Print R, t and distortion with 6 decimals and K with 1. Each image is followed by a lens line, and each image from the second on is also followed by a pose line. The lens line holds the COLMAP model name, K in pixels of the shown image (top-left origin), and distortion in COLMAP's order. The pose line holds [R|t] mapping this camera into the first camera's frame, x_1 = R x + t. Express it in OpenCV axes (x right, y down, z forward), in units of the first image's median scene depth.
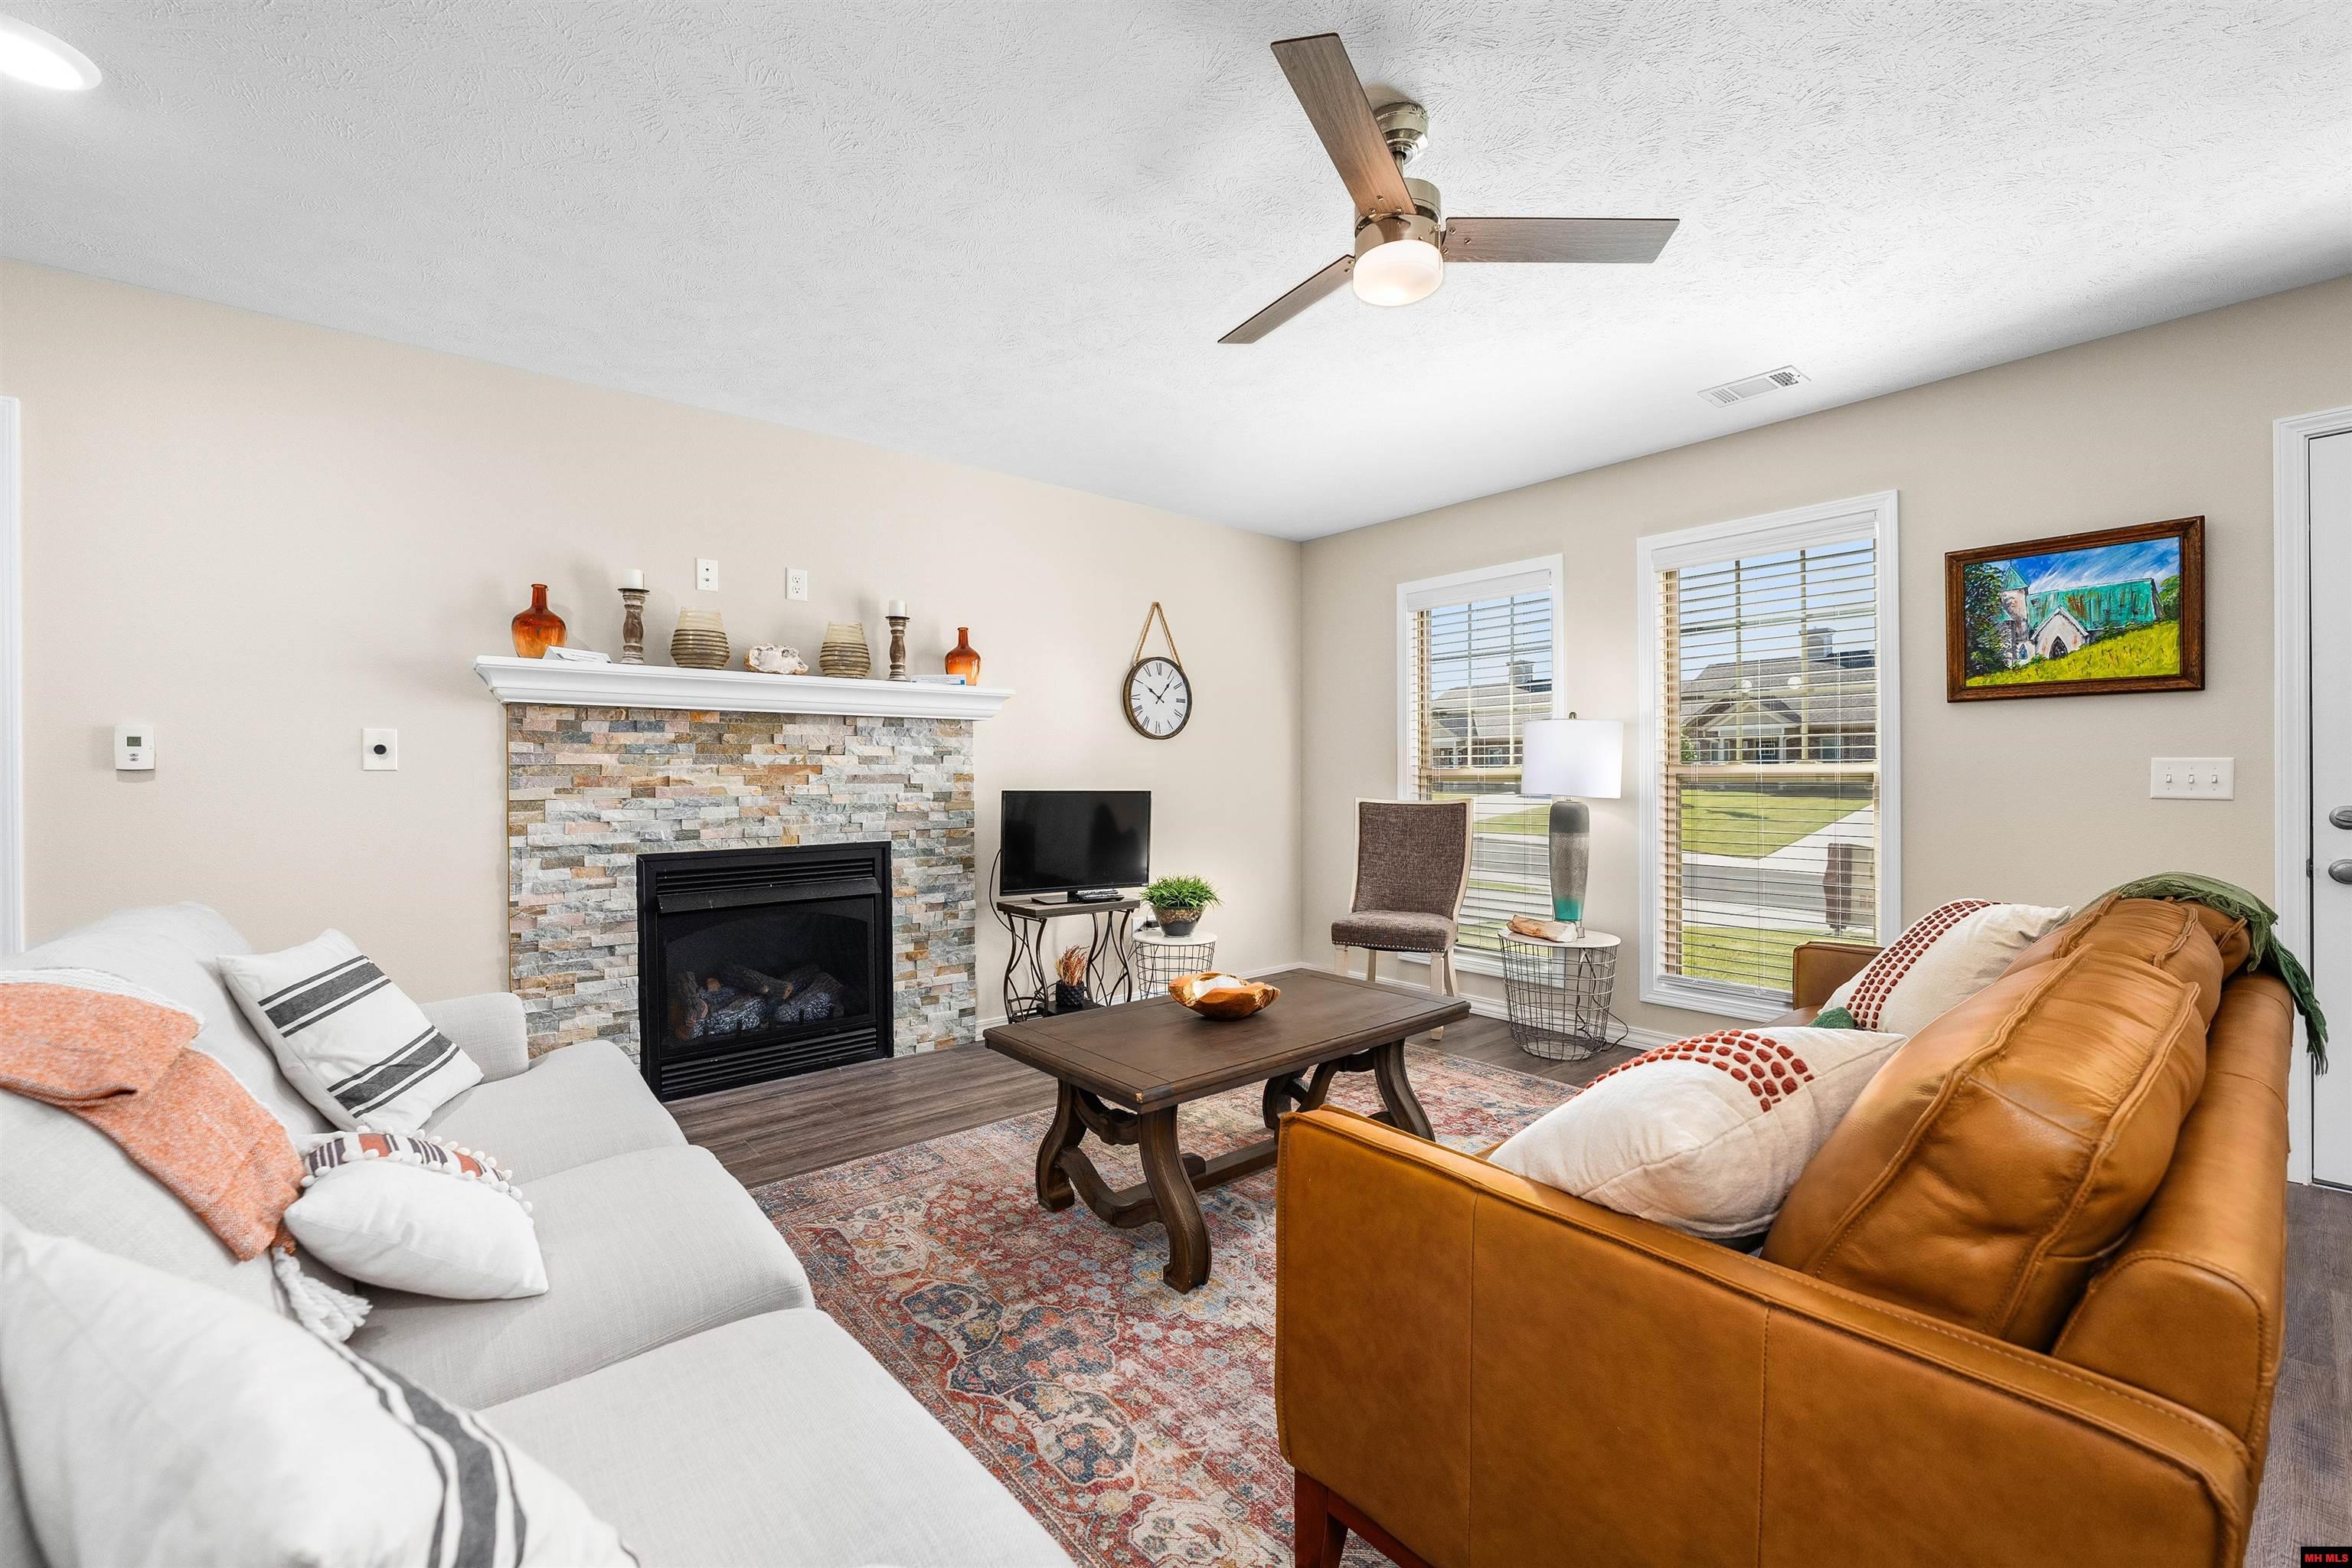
lens RADIAL K [[952.1, 0, 1176.0], [0, 952.1, 784.0], [0, 0, 1]] dist [-0.018791, 0.000397]
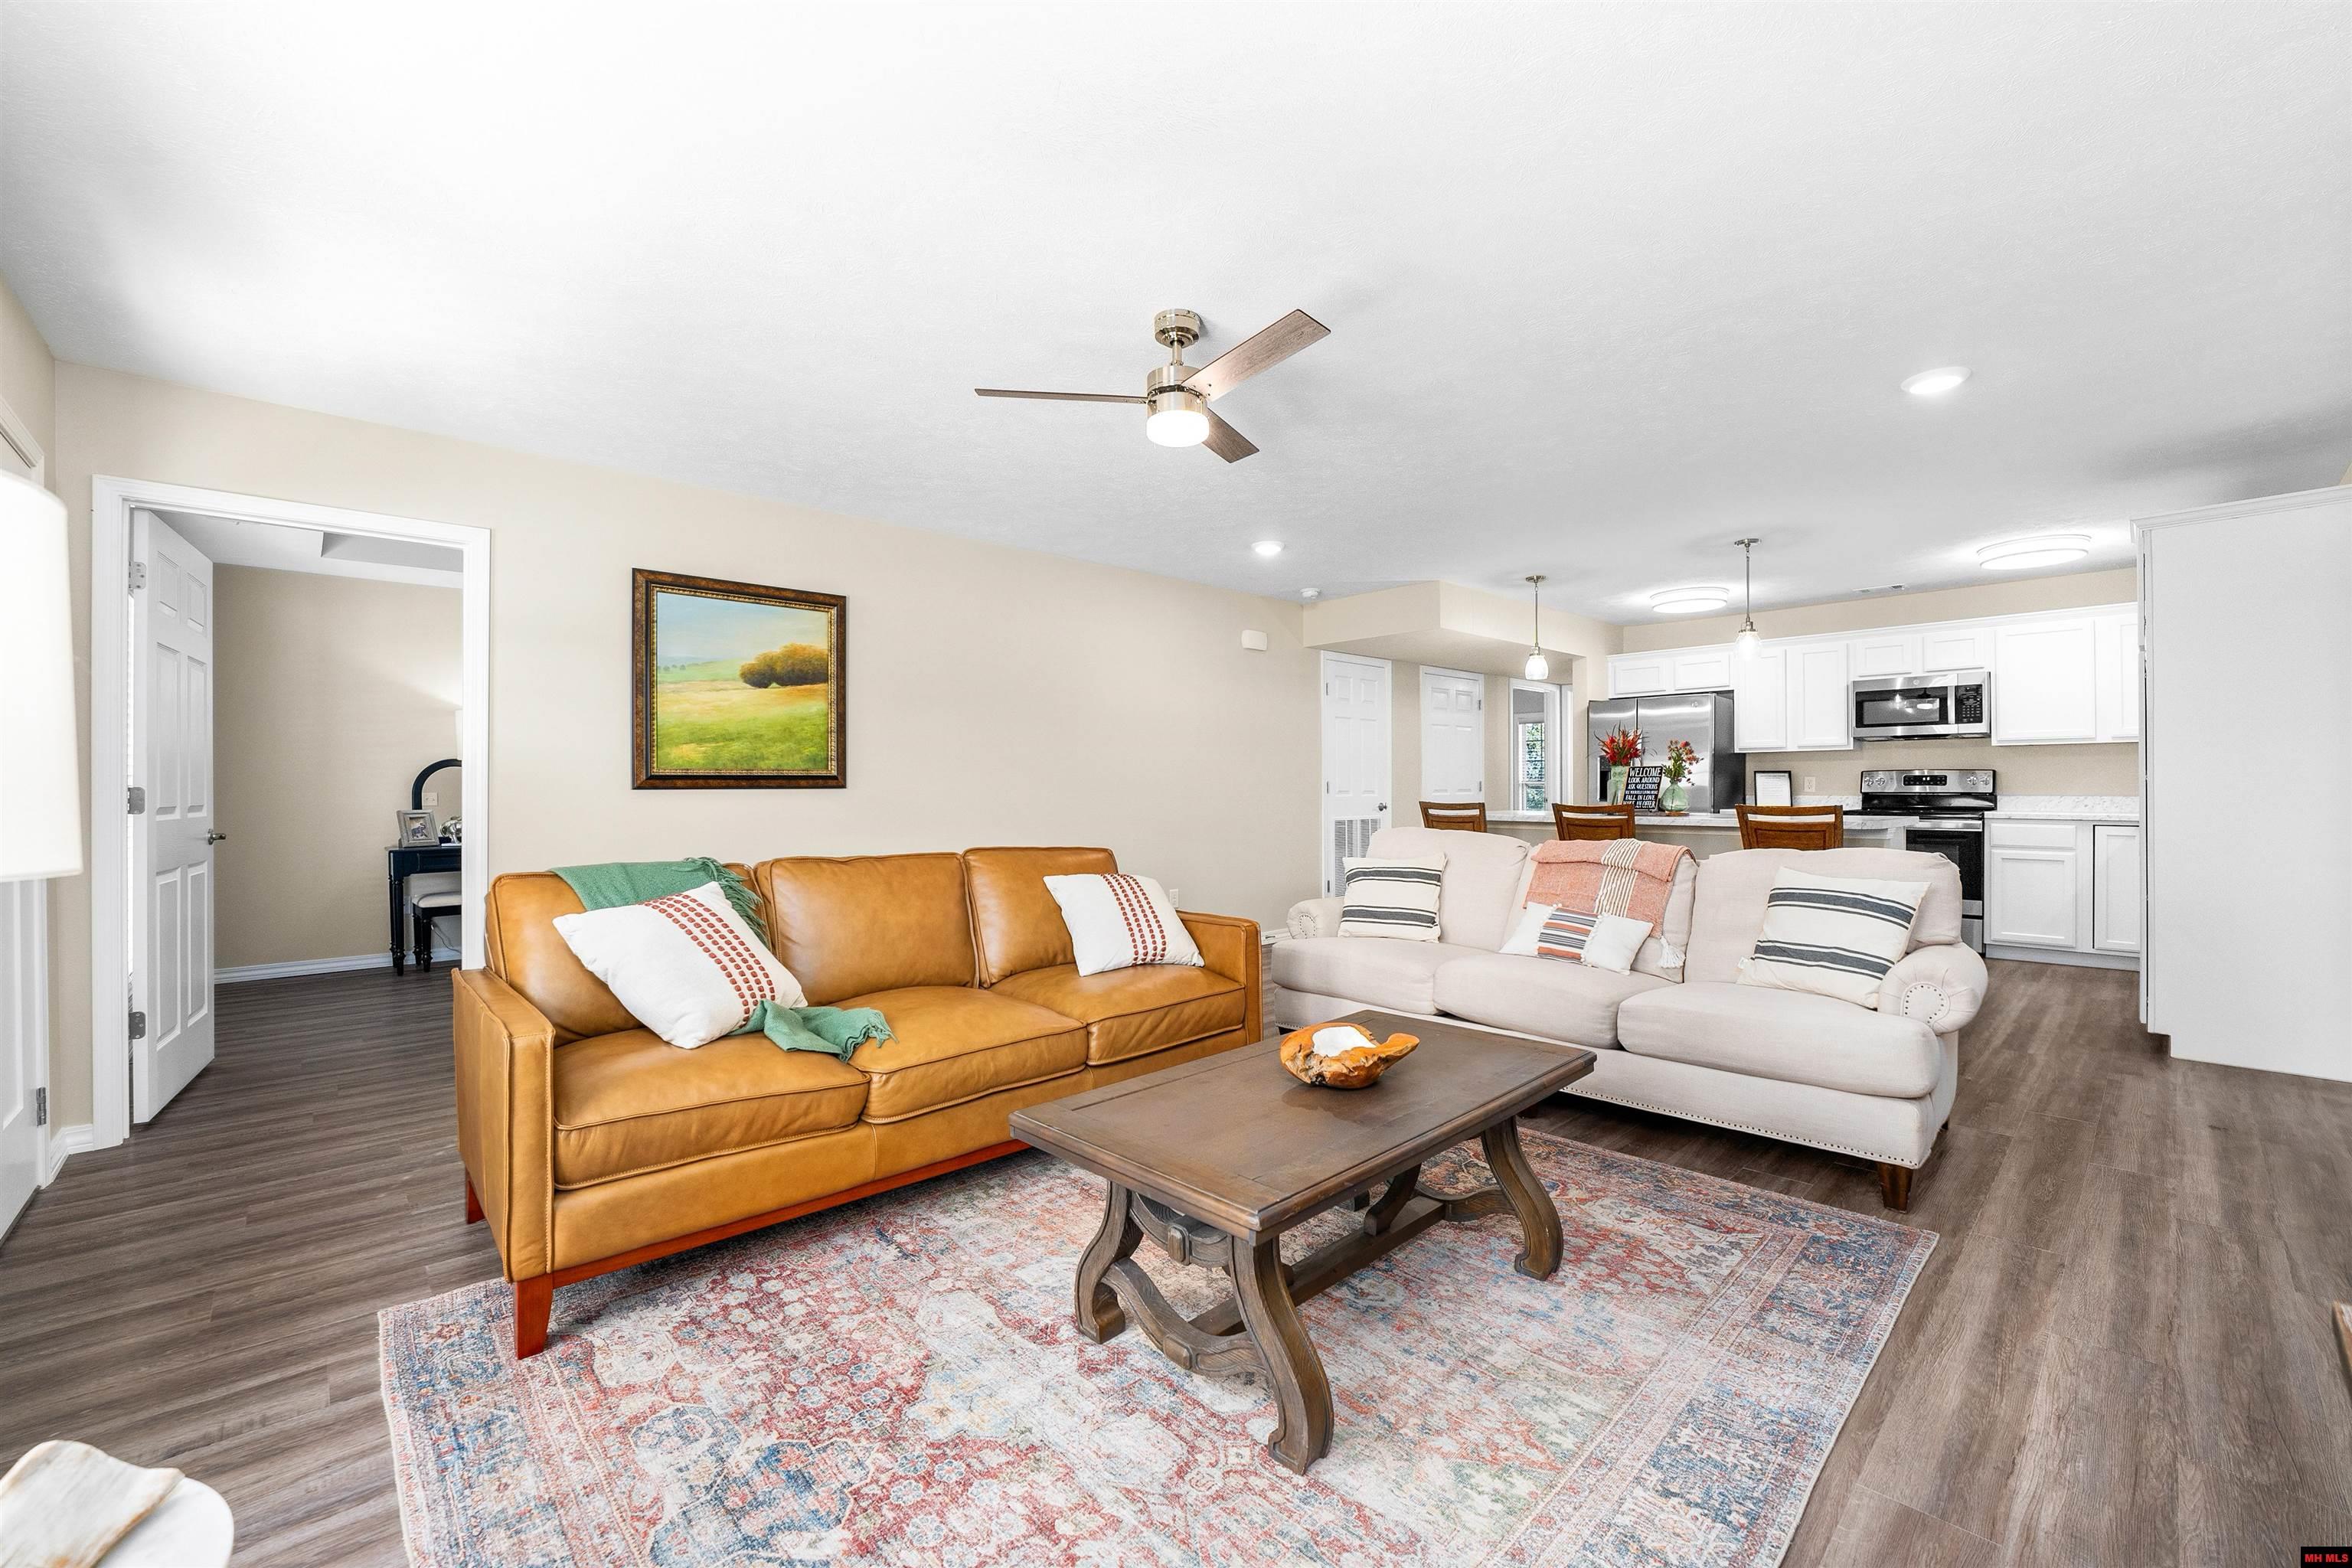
lens RADIAL K [[952.1, 0, 1176.0], [0, 952.1, 784.0], [0, 0, 1]] dist [-0.018791, 0.000397]
pose [[-0.998315, 0.011322, -0.056904, 0.210690], [0.011309, 0.999936, 0.000537, -0.006082], [0.056907, -0.000107, -0.998380, 1.573085]]
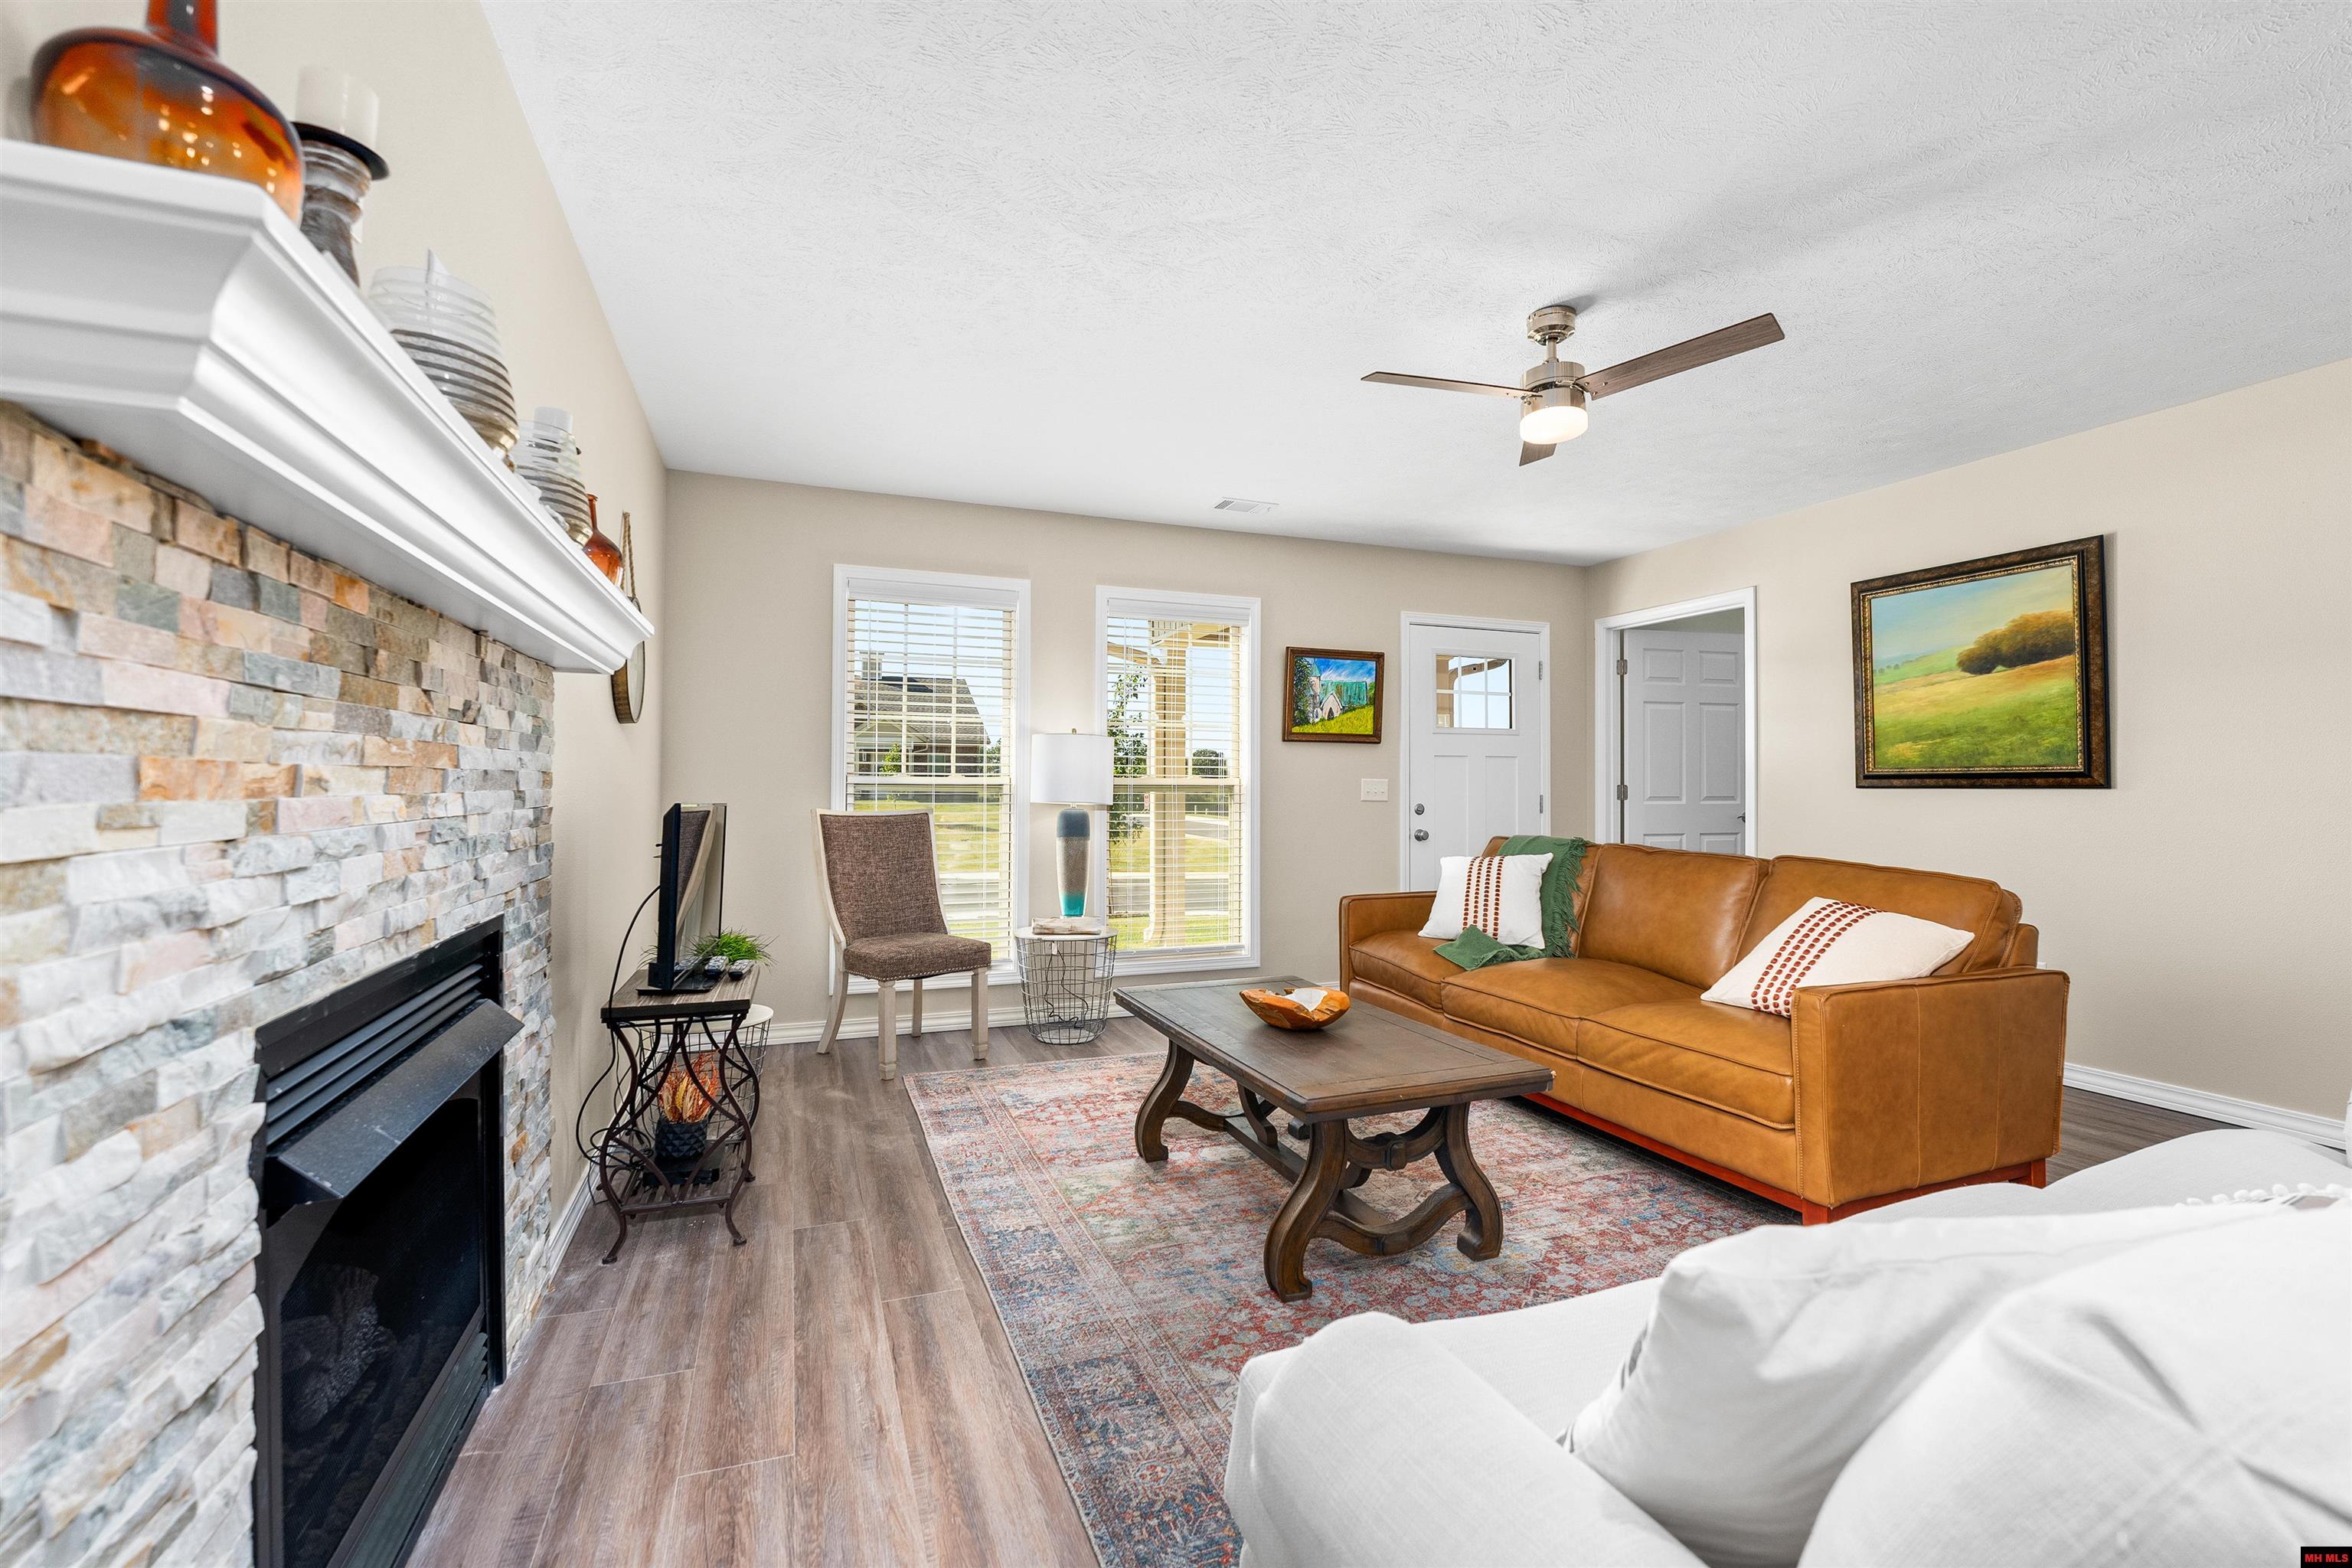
lens RADIAL K [[972.3, 0, 1161.1], [0, 972.3, 771.9], [0, 0, 1]] dist [-0.021651, 0.000047]
pose [[0.328368, 0.021172, 0.944312, -0.836154], [0.000648, 0.999743, -0.022640, 0.001458], [-0.944550, 0.008046, 0.328270, 0.702738]]
